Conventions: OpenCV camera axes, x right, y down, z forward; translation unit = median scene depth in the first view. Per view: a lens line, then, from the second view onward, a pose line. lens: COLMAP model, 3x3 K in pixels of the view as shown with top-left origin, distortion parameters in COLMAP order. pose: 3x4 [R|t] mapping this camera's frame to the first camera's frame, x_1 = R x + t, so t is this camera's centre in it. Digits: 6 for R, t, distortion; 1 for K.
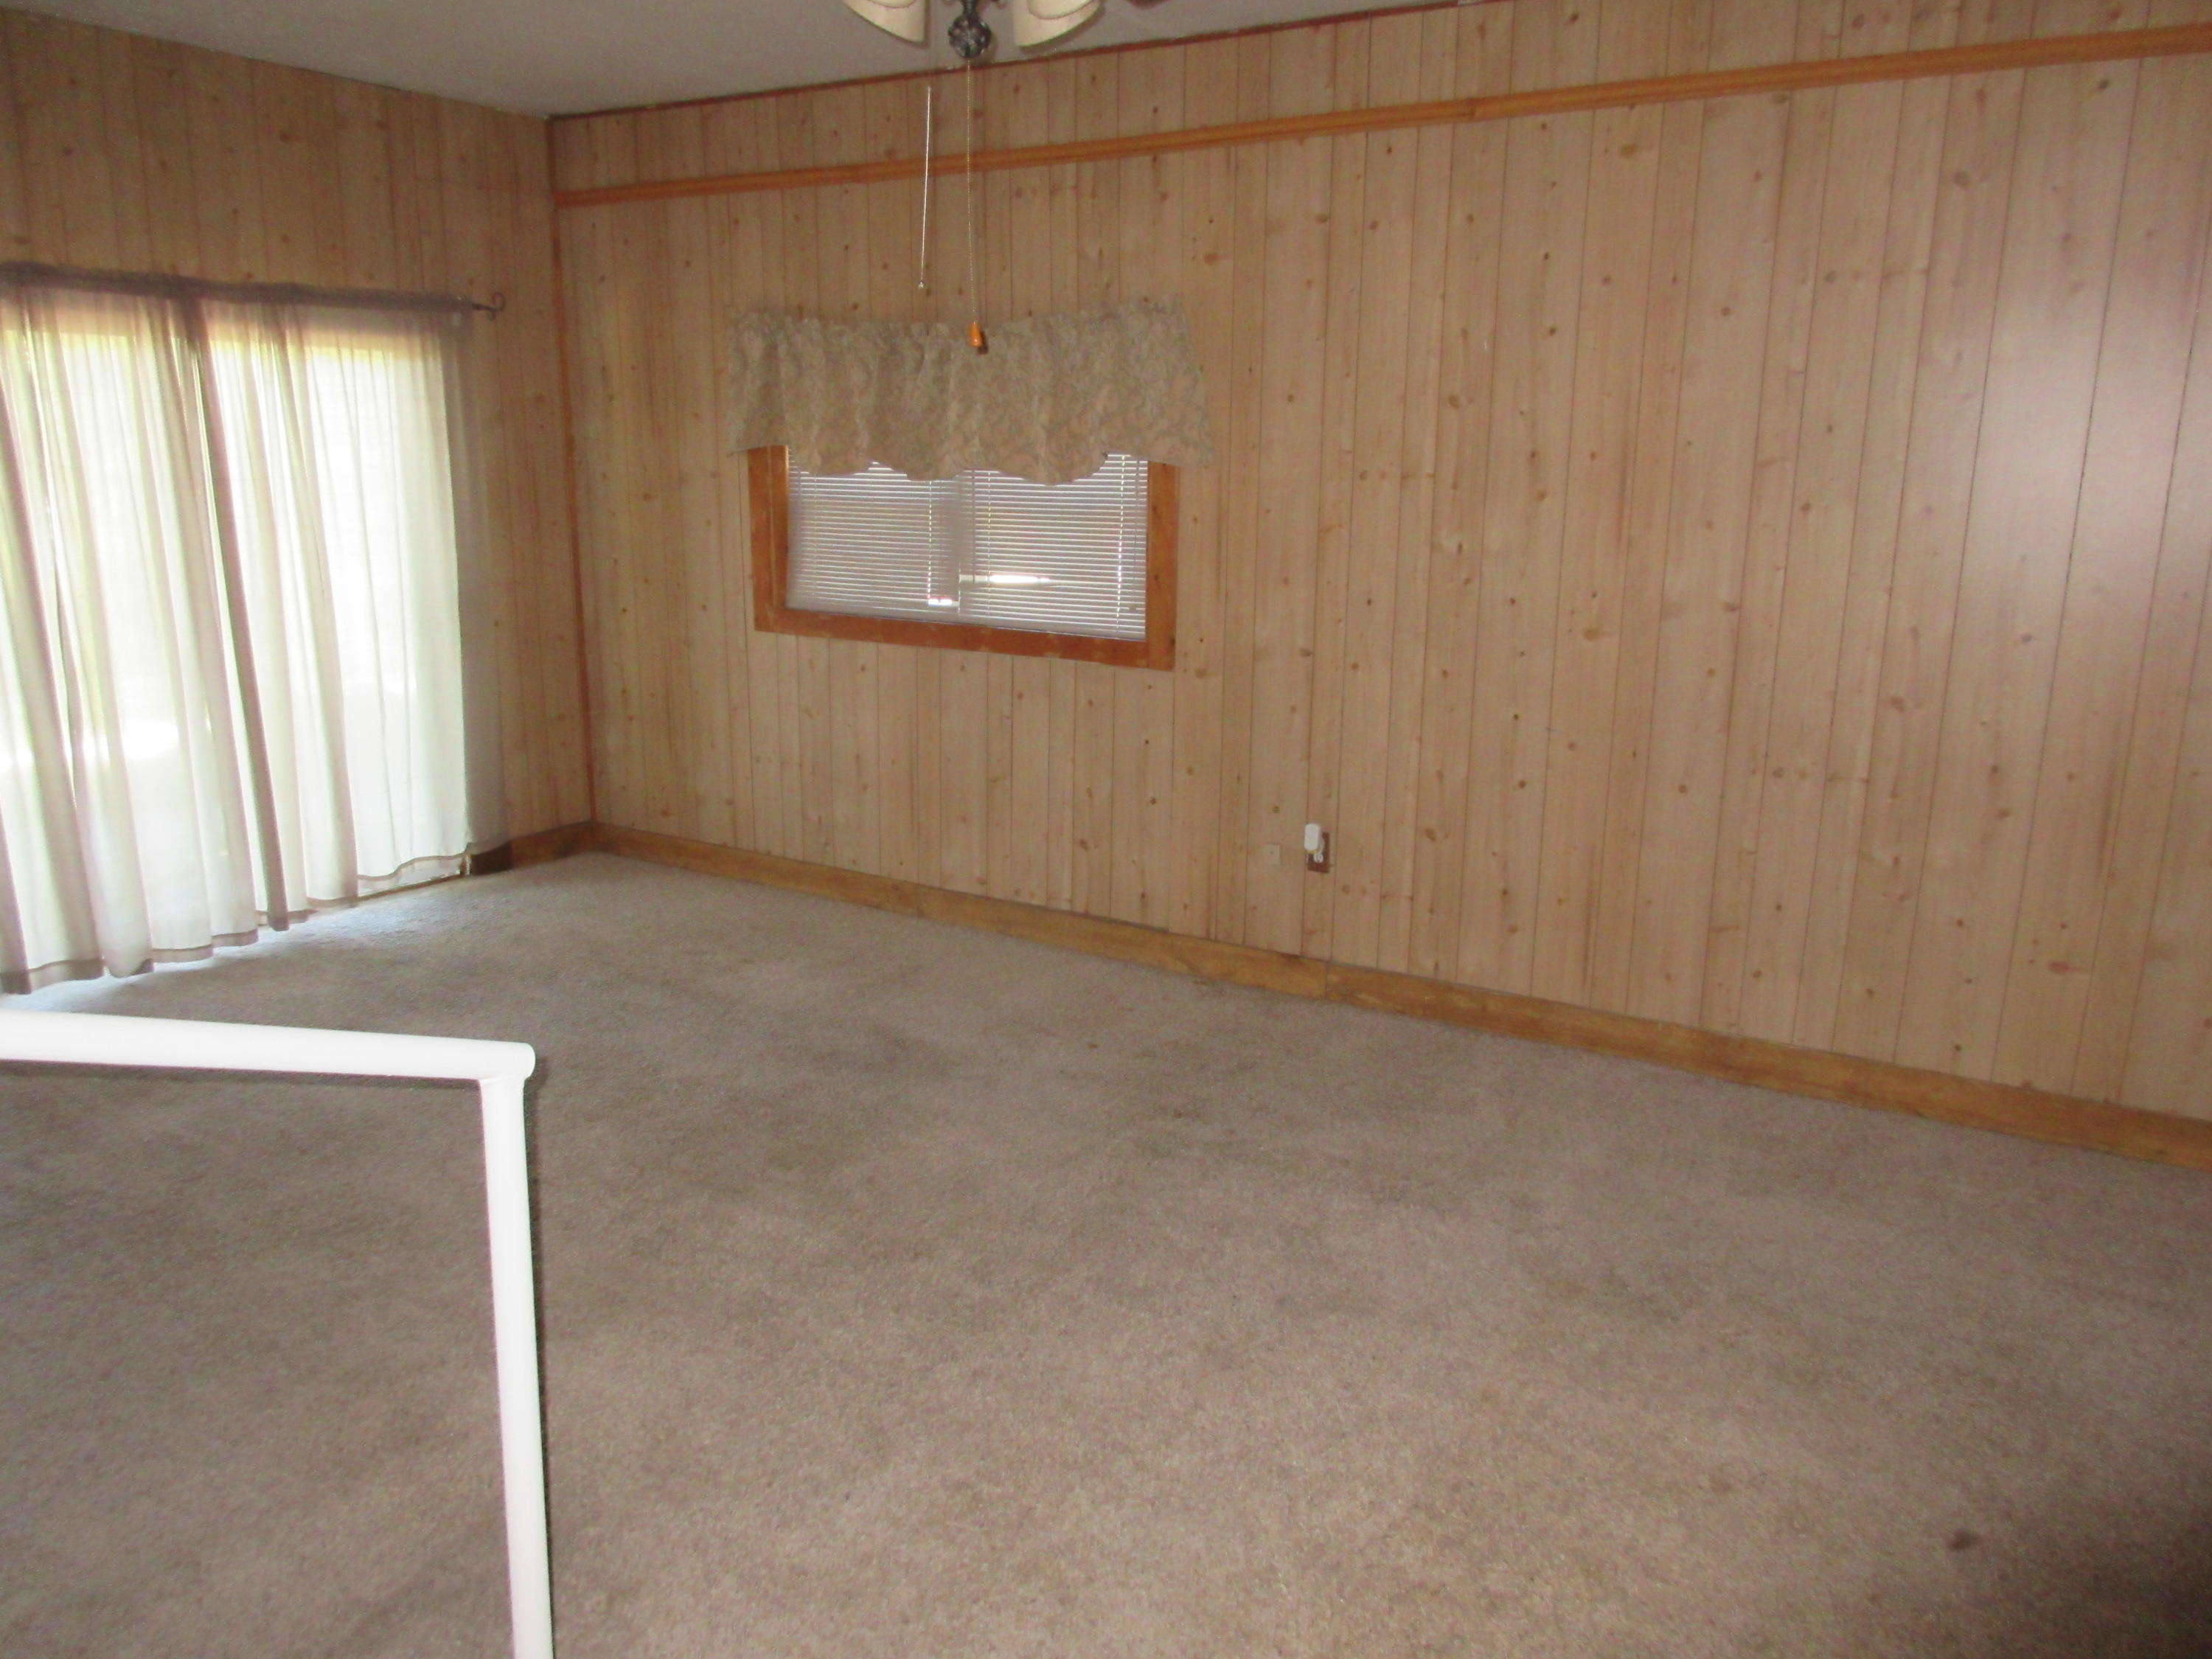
lens RADIAL K [[1633.3, 0, 1106.6], [0, 1633.3, 837.7], [0, 0, 1]] dist [0.006347, 0.001974]
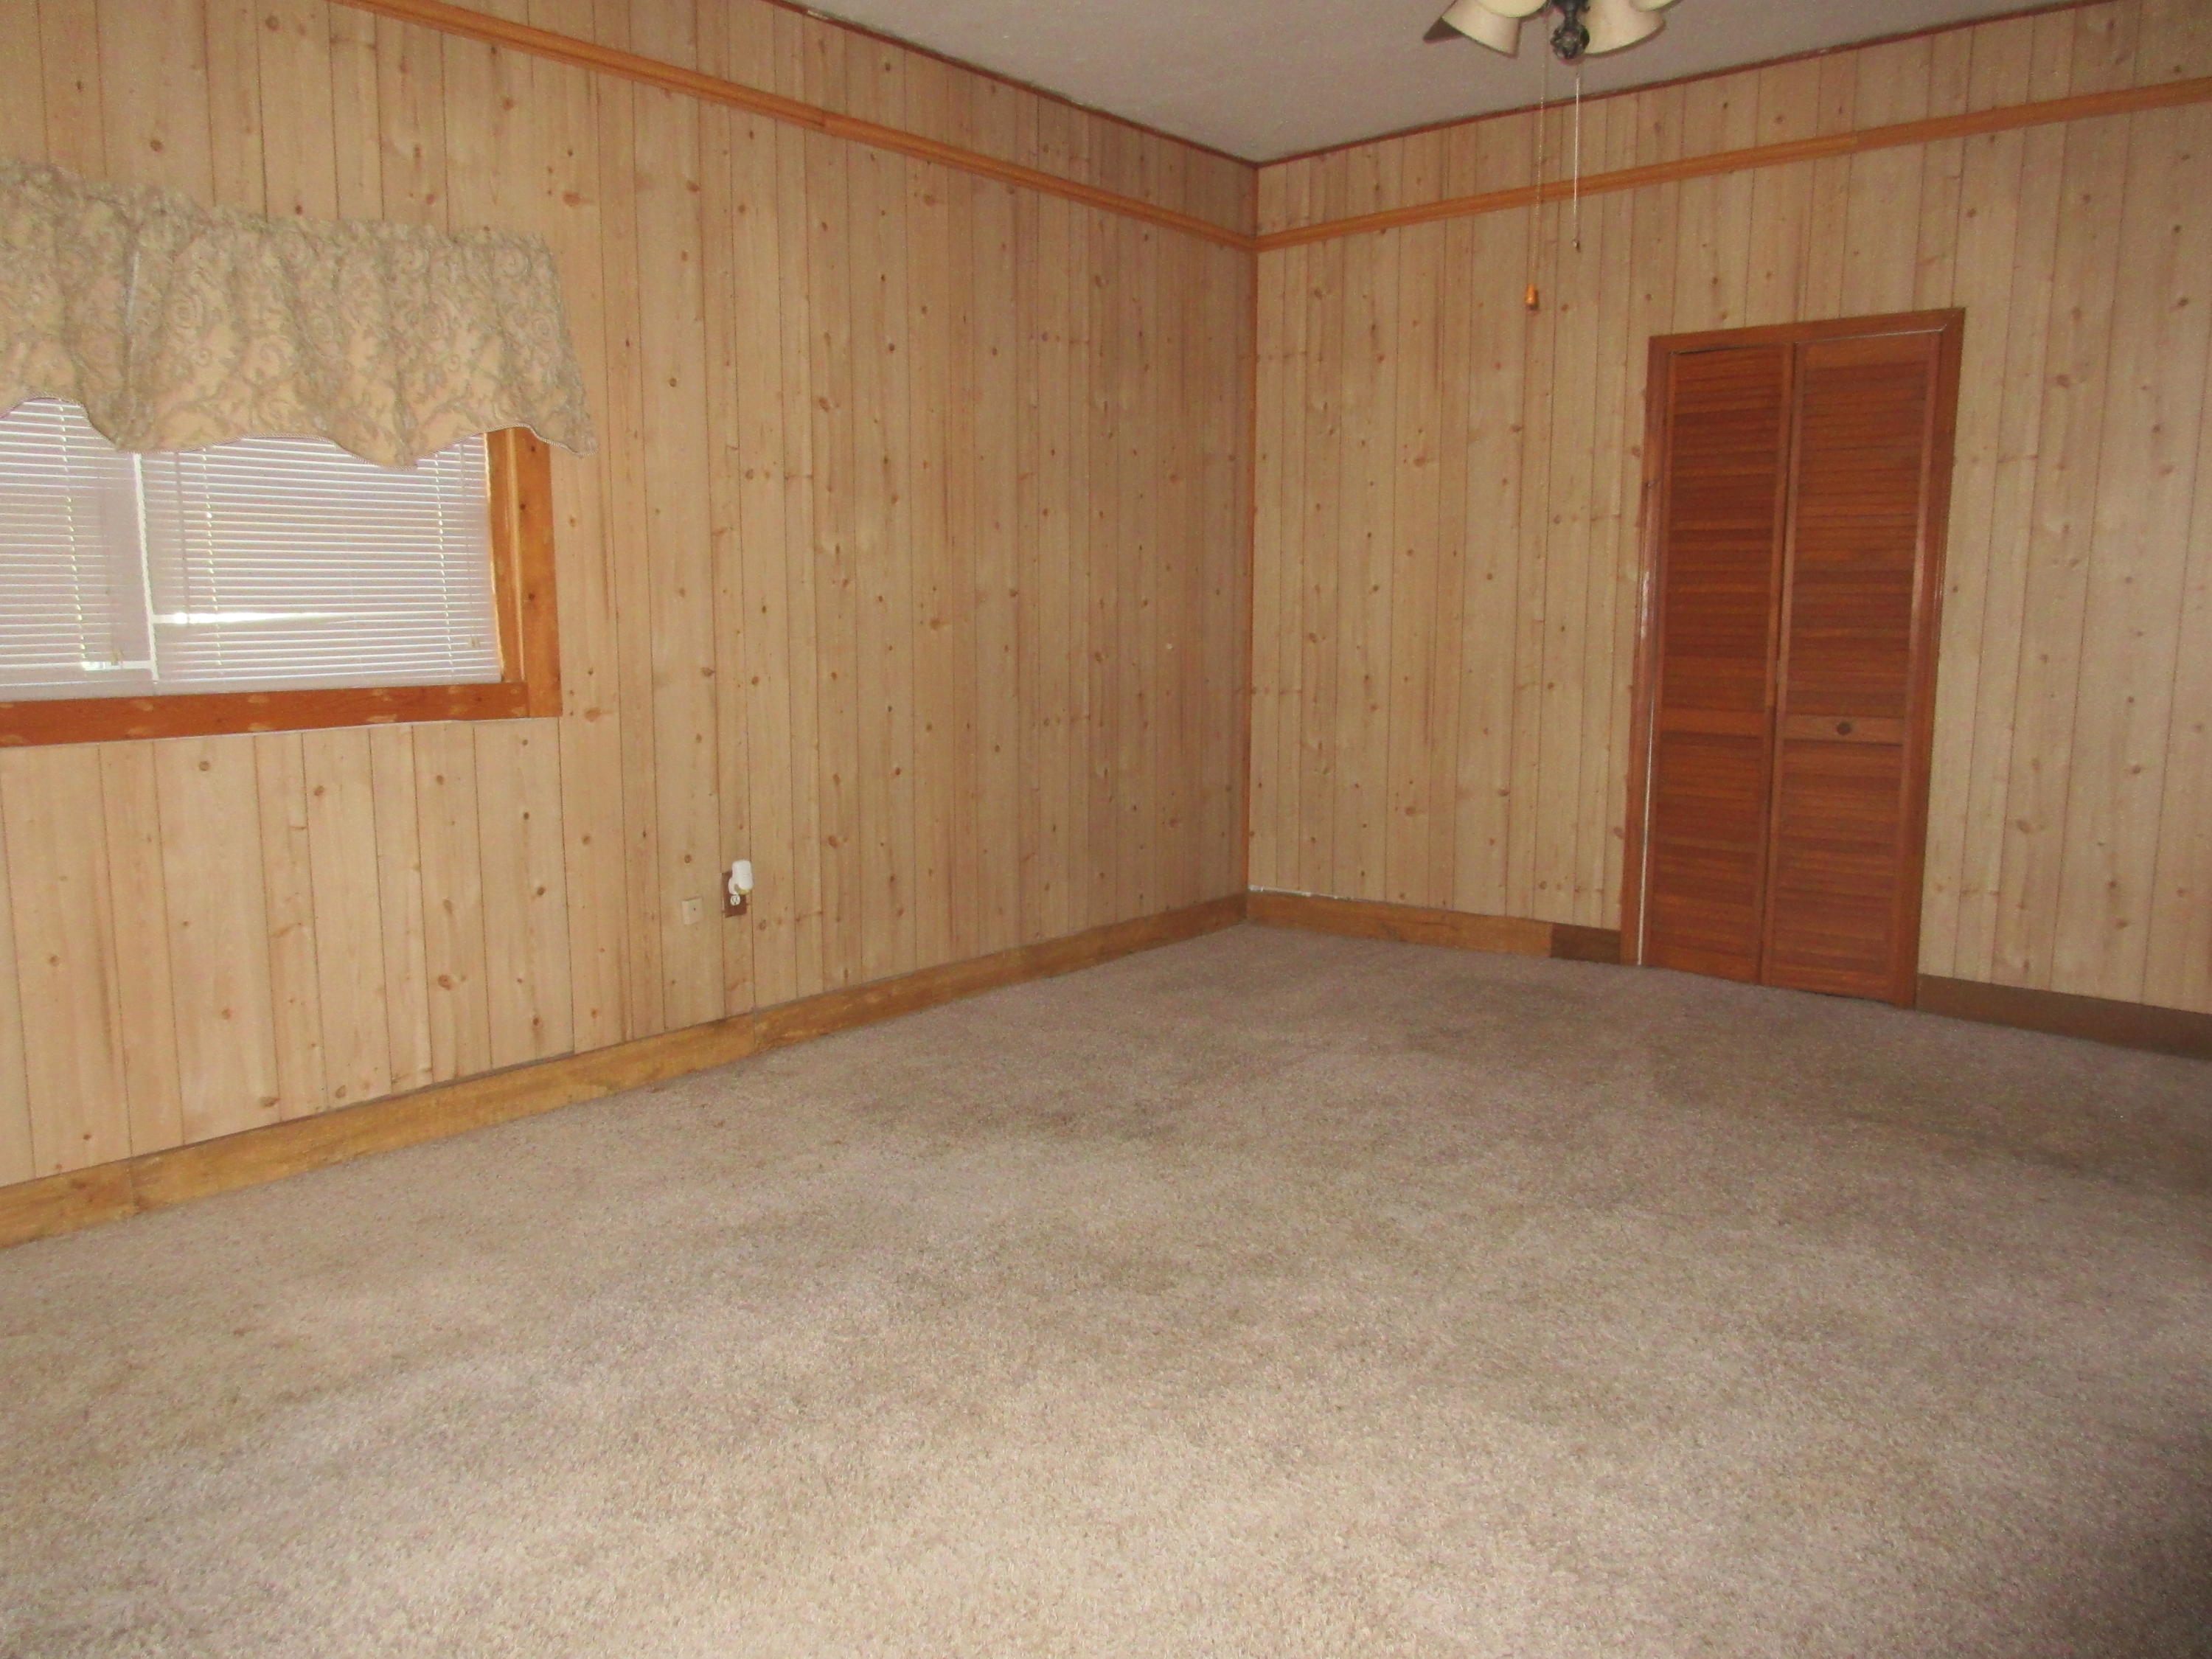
lens RADIAL K [[1633.3, 0, 1106.6], [0, 1633.3, 837.7], [0, 0, 1]] dist [0.006347, 0.001974]
pose [[0.151681, -0.159891, 0.975412, -0.712753], [0.231975, 0.965026, 0.122115, -0.083360], [-0.960823, 0.207749, 0.183467, 0.639161]]
